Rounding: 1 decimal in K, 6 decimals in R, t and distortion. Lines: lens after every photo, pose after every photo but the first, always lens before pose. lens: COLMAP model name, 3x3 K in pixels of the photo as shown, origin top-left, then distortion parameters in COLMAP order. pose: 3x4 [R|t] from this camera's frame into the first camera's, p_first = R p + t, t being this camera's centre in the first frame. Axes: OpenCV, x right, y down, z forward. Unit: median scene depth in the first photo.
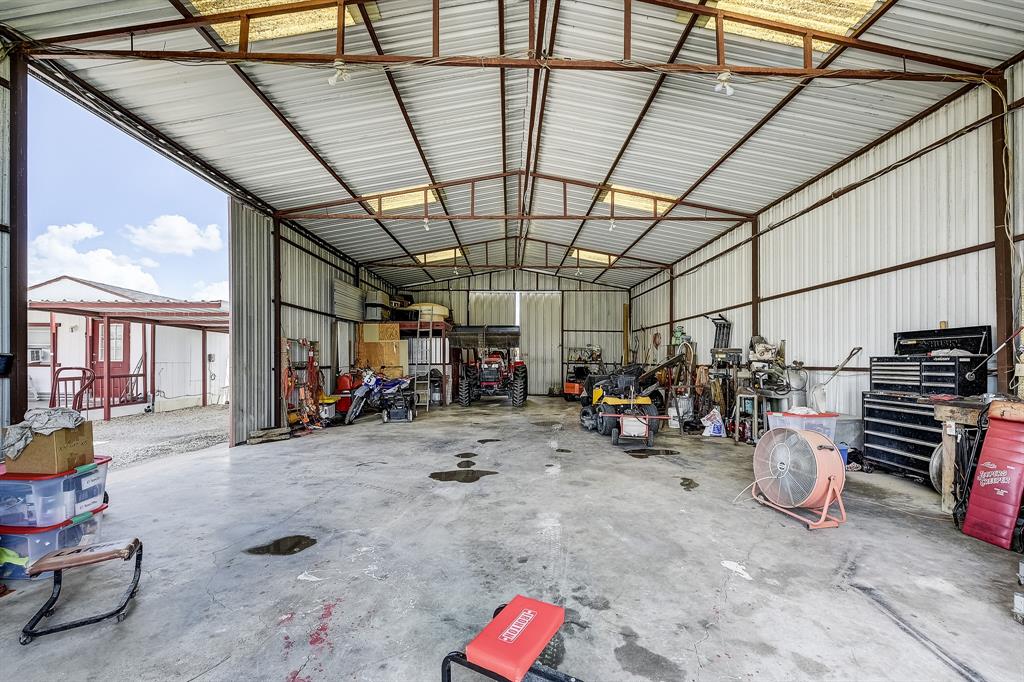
lens RADIAL K [[412.2, 0, 514.0], [0, 412.2, 349.4], [0, 0, 1]] dist [-0.003051, -0.000215]
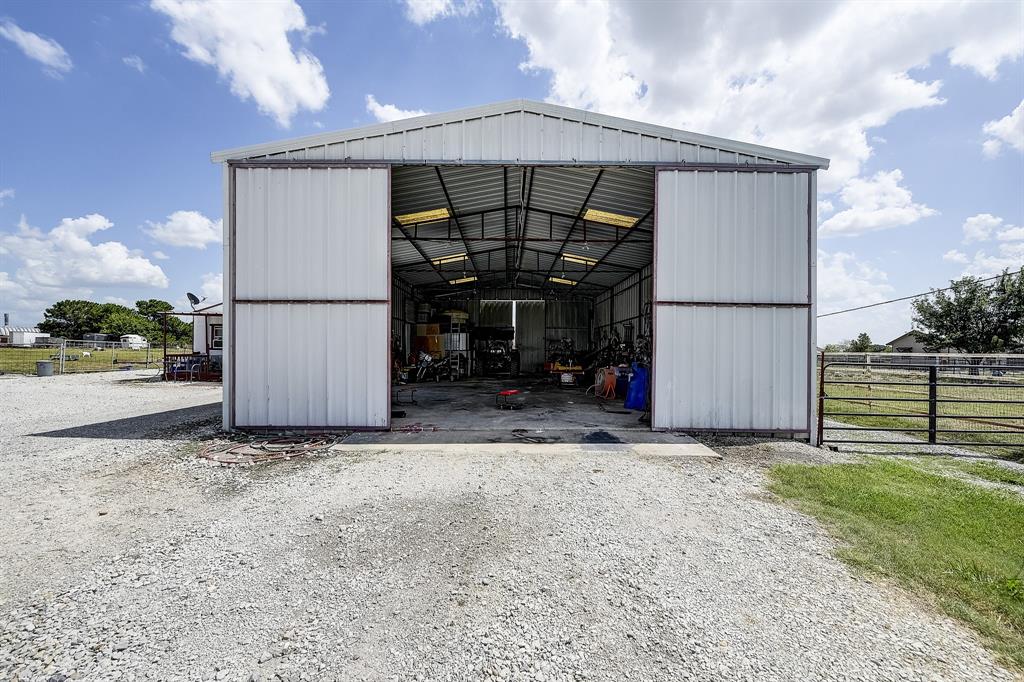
lens RADIAL K [[412.2, 0, 514.0], [0, 412.2, 349.4], [0, 0, 1]] dist [-0.003051, -0.000215]
pose [[0.999987, 0.004691, 0.001910, 0.006698], [-0.004733, 0.999728, 0.022832, -0.003165], [-0.001802, -0.022841, 0.999737, -0.540672]]
